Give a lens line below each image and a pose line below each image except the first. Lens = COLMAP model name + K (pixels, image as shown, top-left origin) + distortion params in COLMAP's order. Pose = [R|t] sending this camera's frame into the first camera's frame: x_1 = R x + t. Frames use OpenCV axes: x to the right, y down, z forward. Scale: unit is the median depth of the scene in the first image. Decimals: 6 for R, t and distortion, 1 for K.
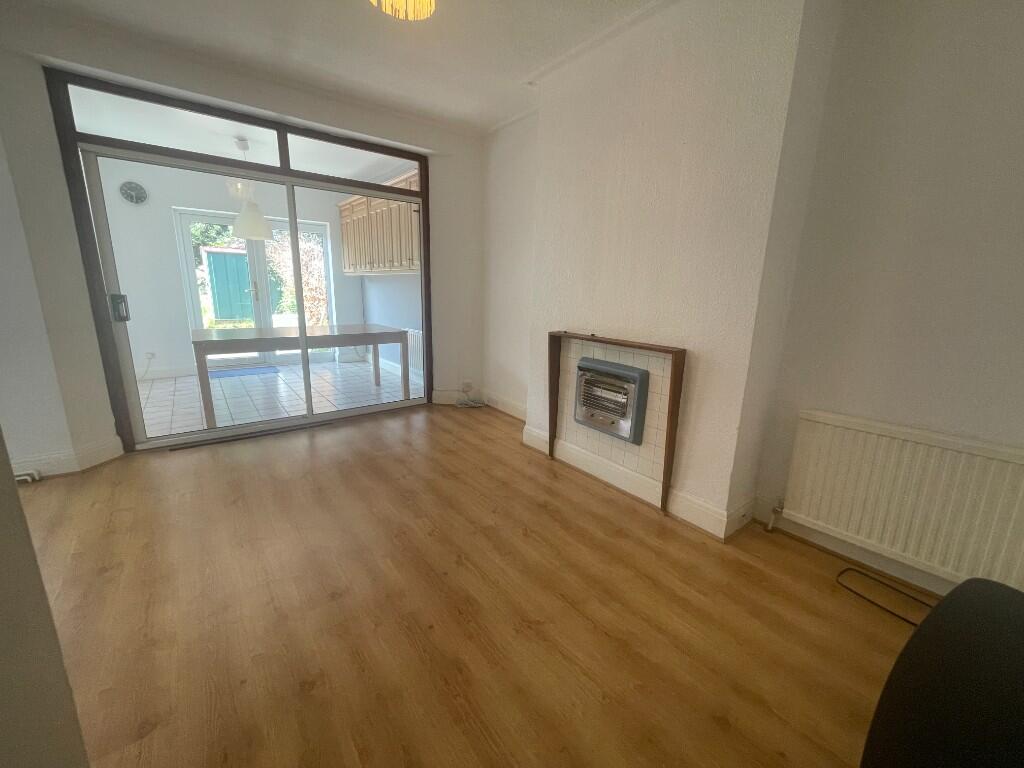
lens RADIAL K [[414.1, 0, 512.8], [0, 414.1, 381.4], [0, 0, 1]] dist [-0.001621, -0.000122]
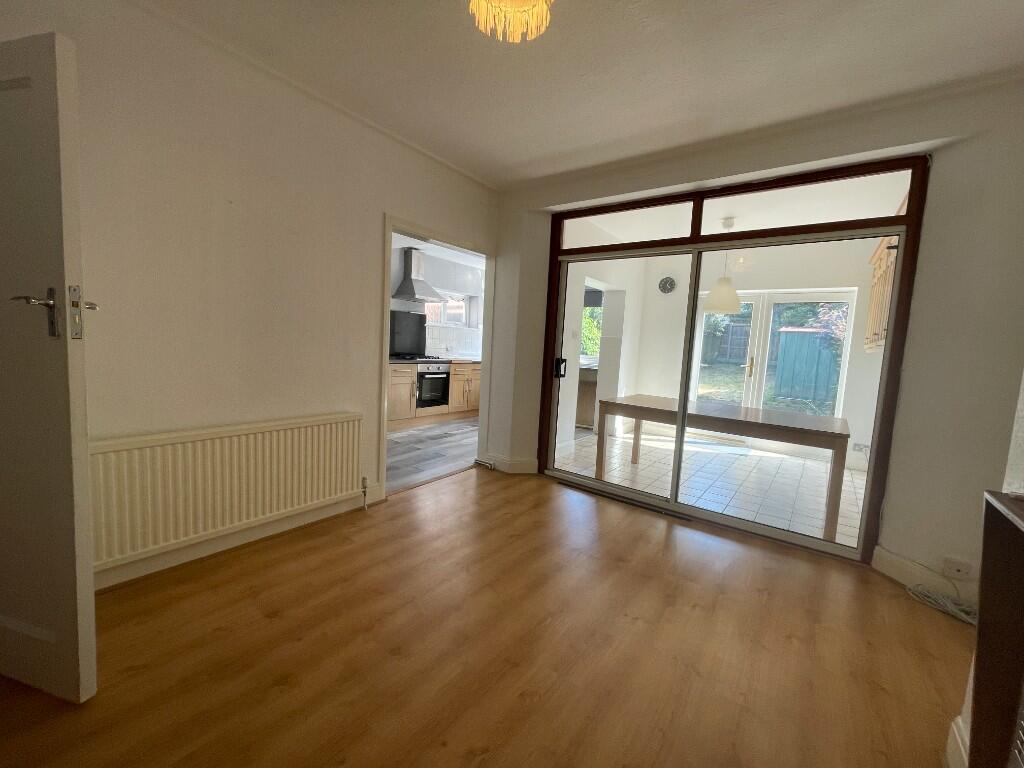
lens RADIAL K [[414.1, 0, 512.8], [0, 414.1, 381.4], [0, 0, 1]] dist [-0.001621, -0.000122]
pose [[0.254926, 0.079211, -0.963711, 0.331906], [-0.263292, 0.964668, 0.009643, -0.109851], [0.930425, 0.251279, 0.266775, 0.518492]]
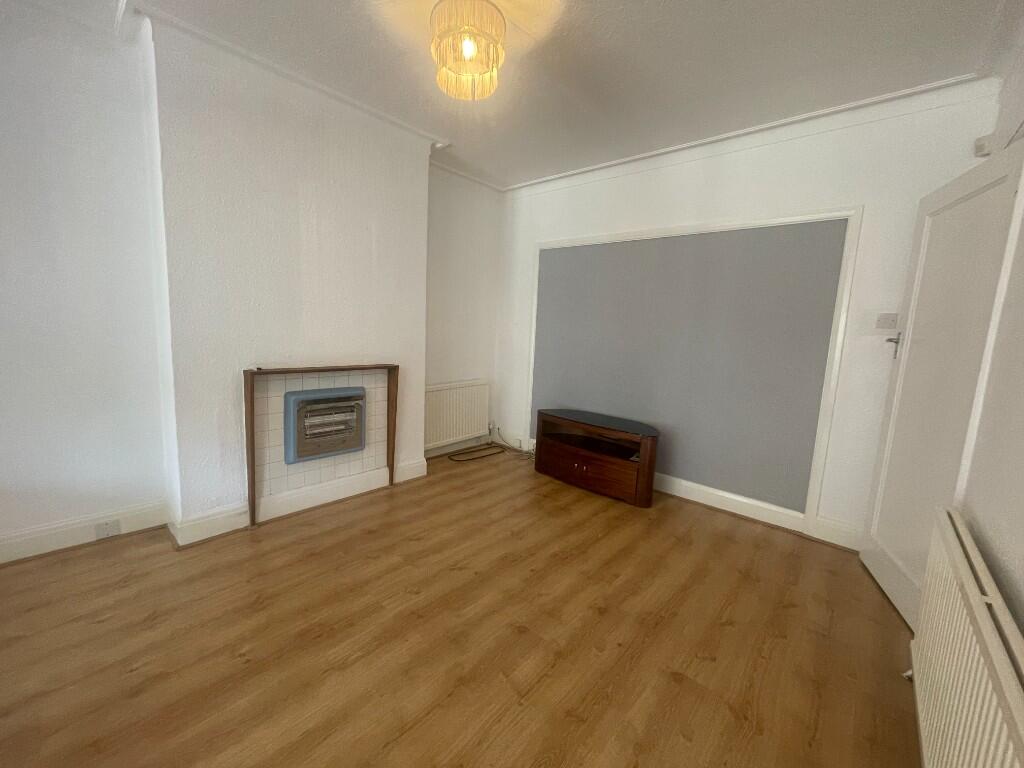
lens RADIAL K [[414.1, 0, 512.8], [0, 414.1, 381.4], [0, 0, 1]] dist [-0.001621, -0.000122]
pose [[-0.183849, -0.162731, 0.969390, -0.822452], [0.171565, 0.965750, 0.194659, -0.176974], [-0.967866, 0.202102, -0.149634, 0.652278]]
